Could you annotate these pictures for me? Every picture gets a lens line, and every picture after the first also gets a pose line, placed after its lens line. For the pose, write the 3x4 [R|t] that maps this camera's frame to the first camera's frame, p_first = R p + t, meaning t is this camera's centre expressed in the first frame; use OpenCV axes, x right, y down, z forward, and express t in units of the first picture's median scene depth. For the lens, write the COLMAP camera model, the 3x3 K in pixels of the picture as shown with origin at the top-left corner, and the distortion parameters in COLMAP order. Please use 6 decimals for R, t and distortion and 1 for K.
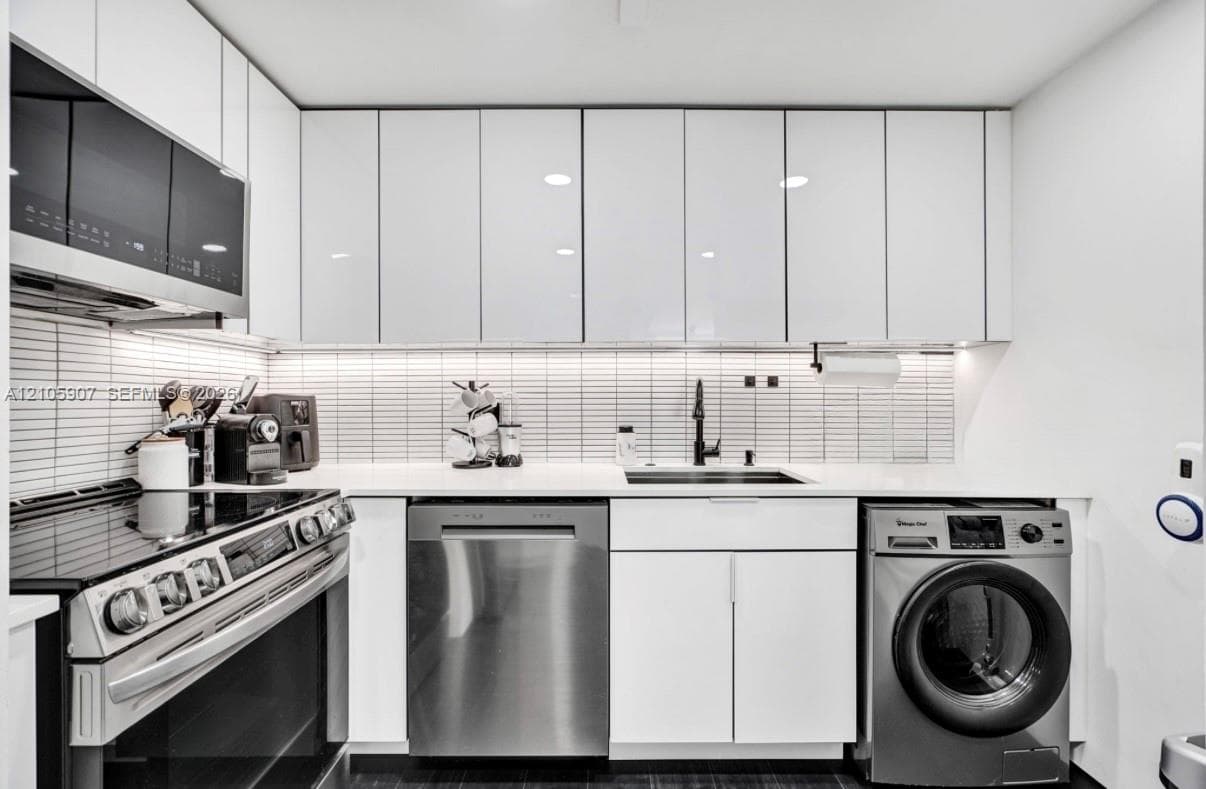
lens RADIAL K [[532.6, 0, 603.0], [0, 532.6, 394.5], [0, 0, 1]] dist [0.001651, 0.000426]
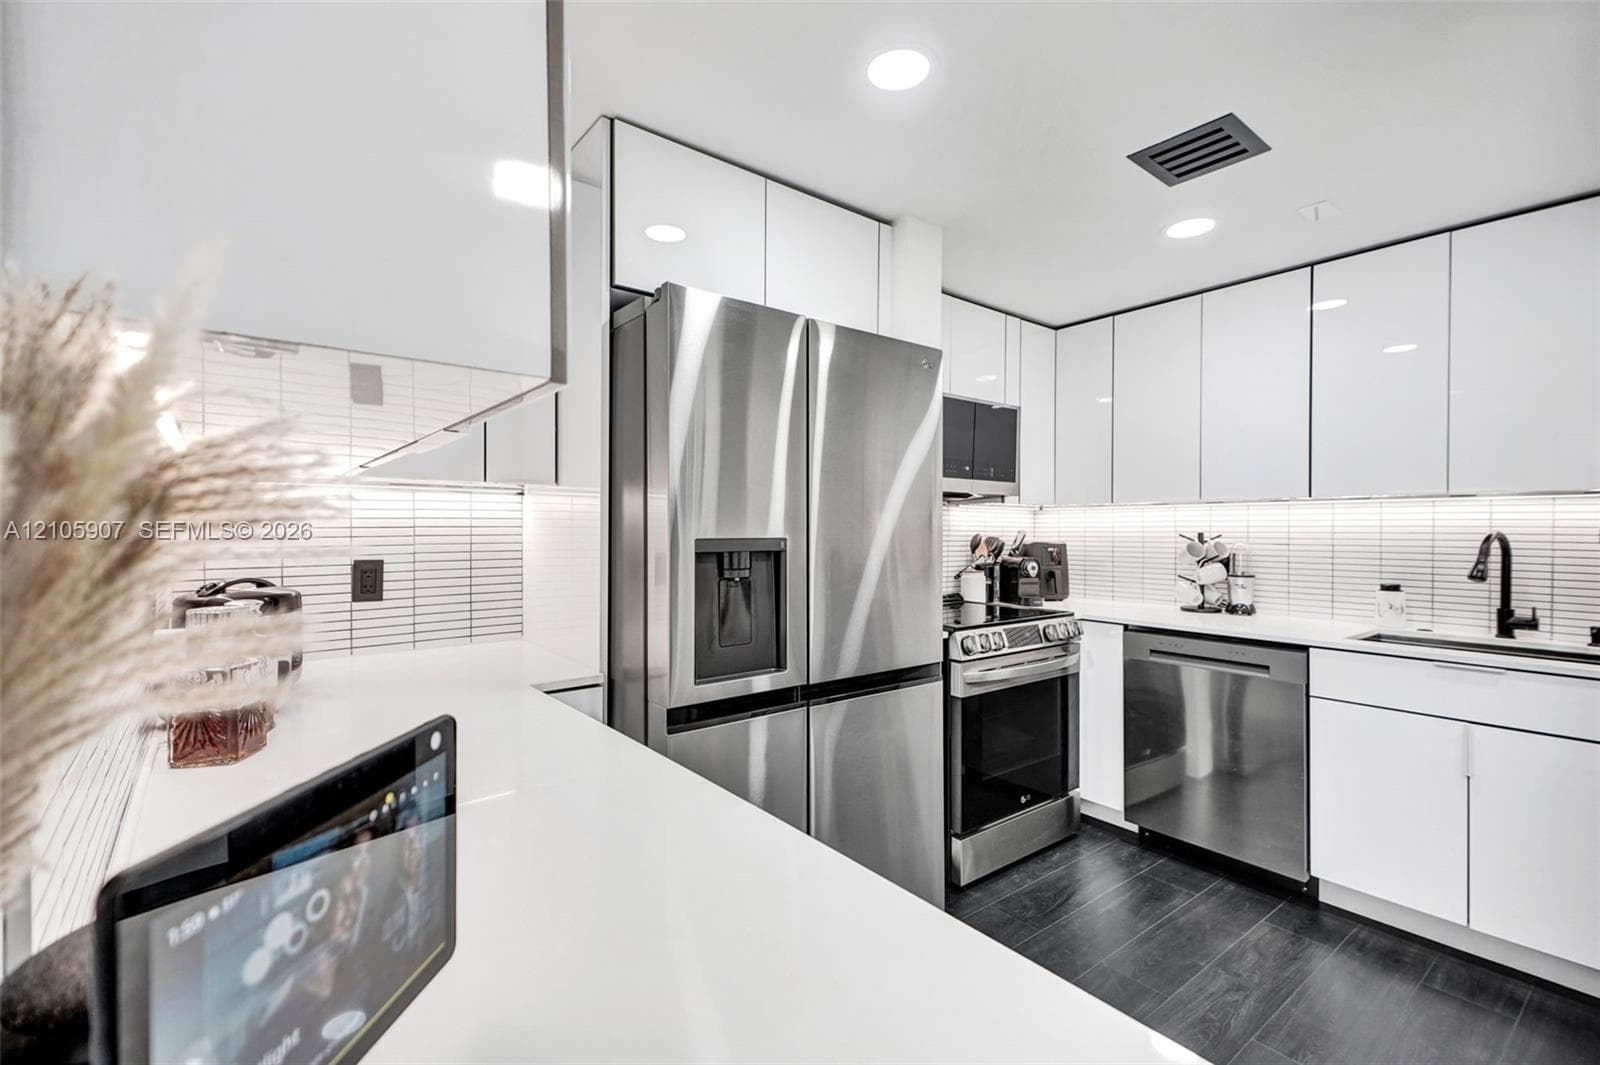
lens RADIAL K [[724.7, 0, 768.1], [0, 724.7, 536.1], [0, 0, 1]] dist [0.001263, 0.000016]
pose [[0.594431, 0.014554, -0.804015, 0.511407], [0.001416, 0.999816, 0.019144, -0.058474], [0.804145, -0.012518, 0.594301, -0.720198]]
